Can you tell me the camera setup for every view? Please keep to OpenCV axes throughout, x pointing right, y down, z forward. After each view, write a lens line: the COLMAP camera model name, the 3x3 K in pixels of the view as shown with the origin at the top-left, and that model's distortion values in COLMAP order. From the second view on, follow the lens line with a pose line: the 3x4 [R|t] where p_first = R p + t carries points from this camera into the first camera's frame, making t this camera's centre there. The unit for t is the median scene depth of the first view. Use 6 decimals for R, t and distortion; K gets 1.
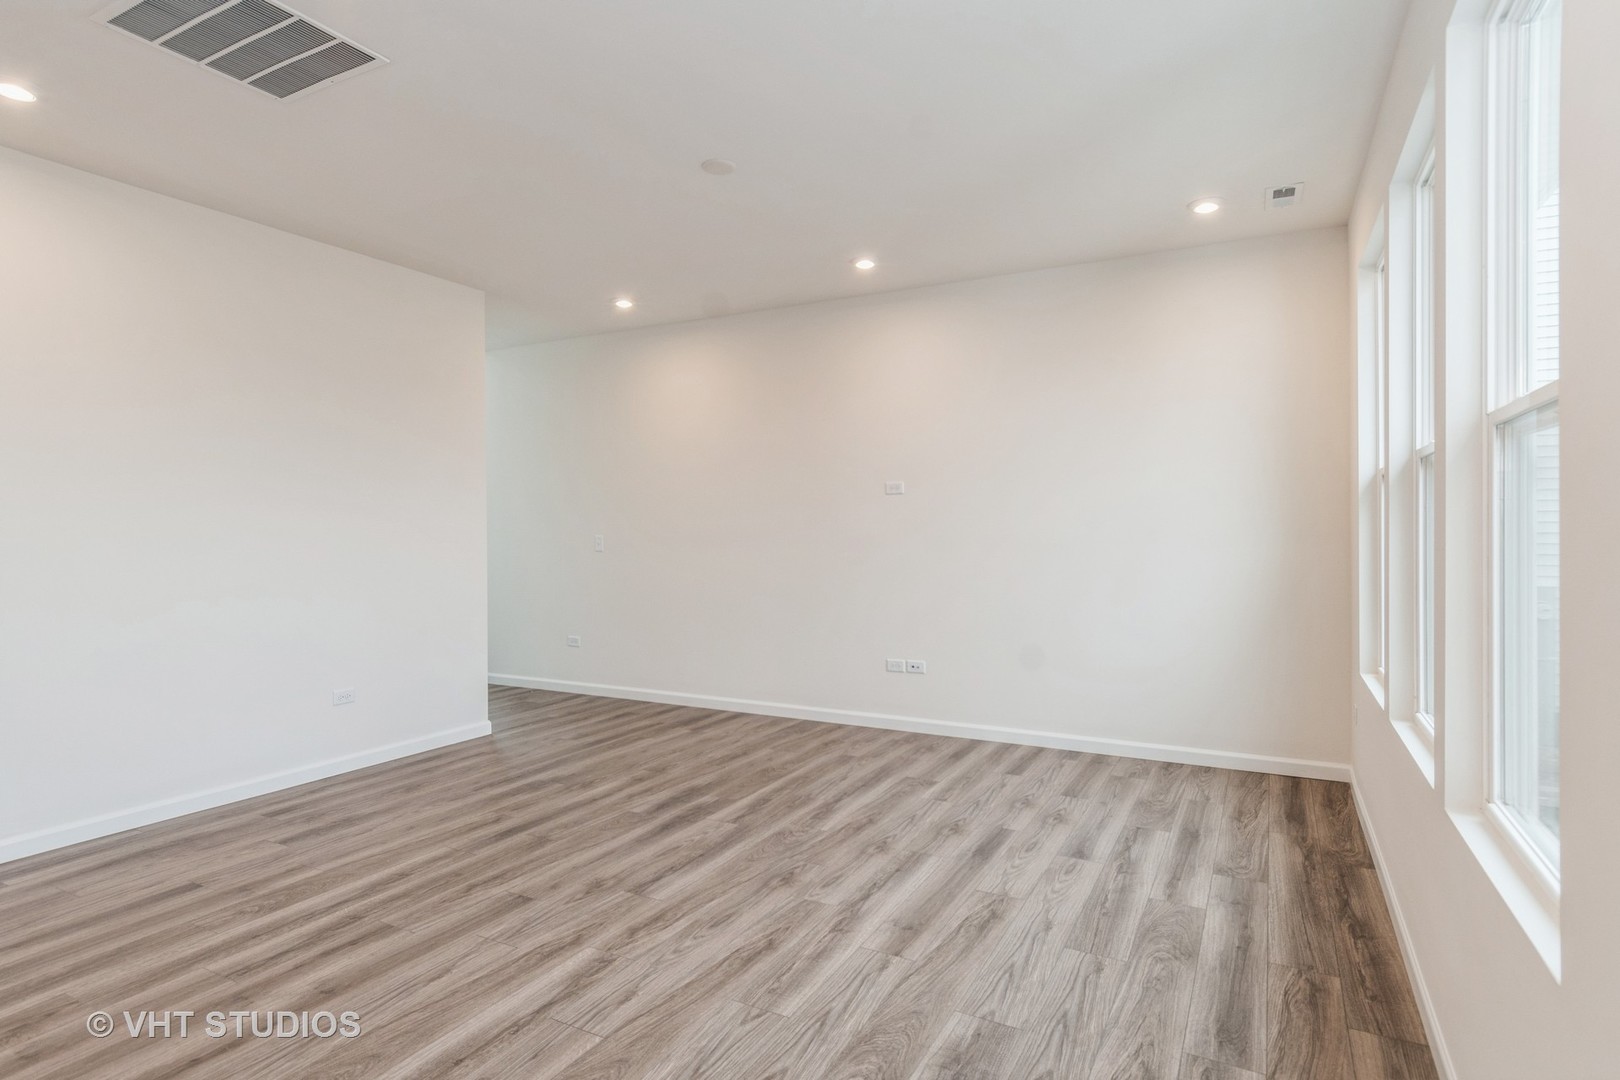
lens RADIAL K [[872.6, 0, 786.3], [0, 872.6, 531.1], [0, 0, 1]] dist [0.001094, -0.002486]
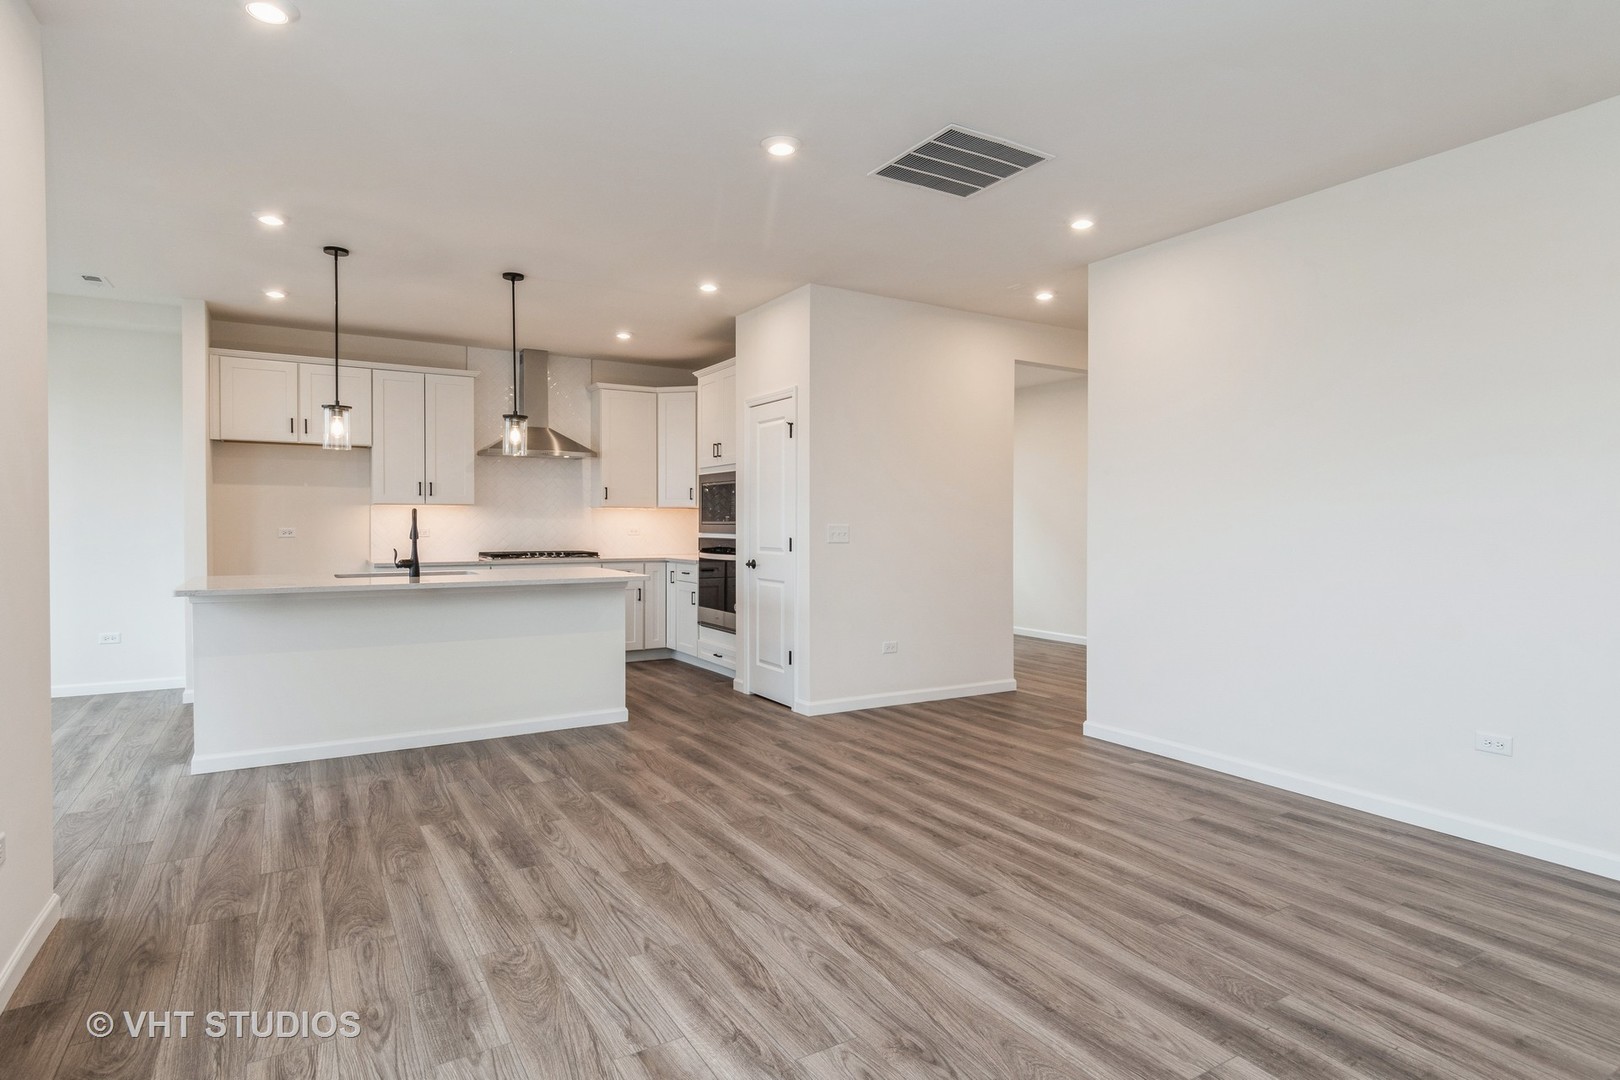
lens RADIAL K [[872.6, 0, 828.2], [0, 872.6, 538.4], [0, 0, 1]] dist [0.001094, -0.002486]
pose [[-0.487017, 0.021076, -0.873138, 0.523805], [-0.004584, 0.999633, 0.026686, -0.001849], [0.873381, 0.016999, -0.486741, 1.104633]]
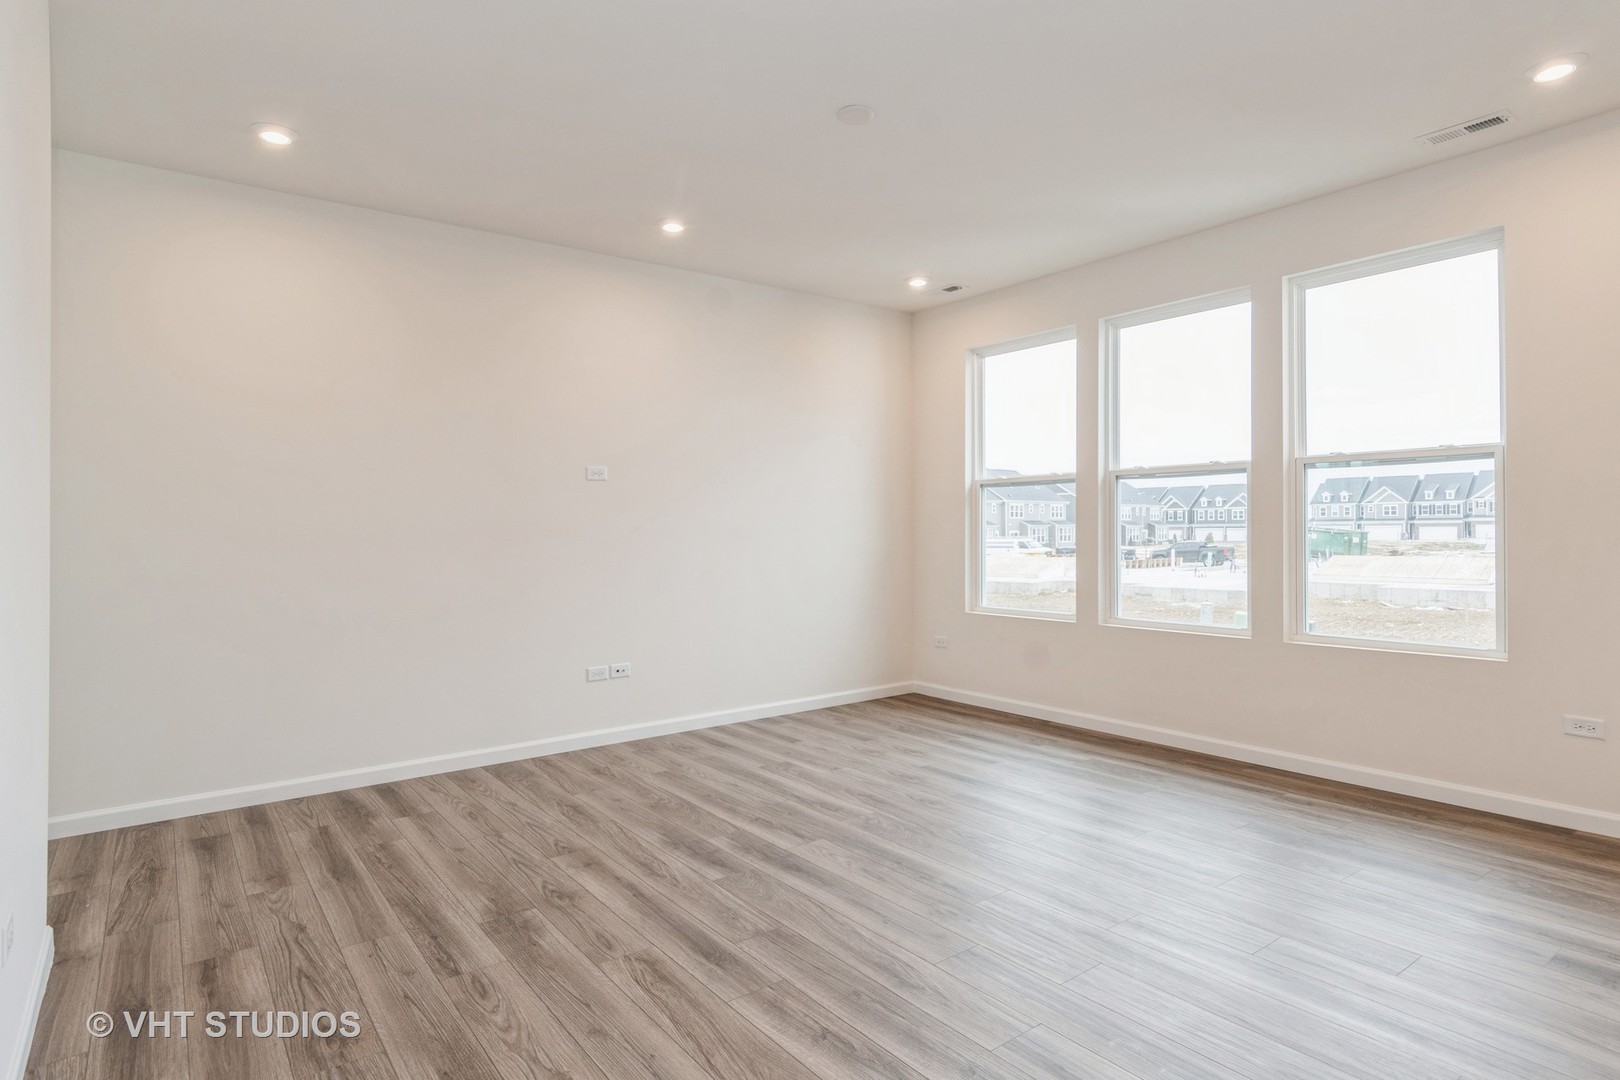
lens RADIAL K [[872.6, 0, 840.8], [0, 872.6, 528.2], [0, 0, 1]] dist [0.001094, -0.002486]
pose [[0.388049, 0.000766, 0.921639, -0.915035], [0.012546, 0.999903, -0.006114, 0.022888], [-0.921553, 0.013936, 0.388001, 0.655498]]
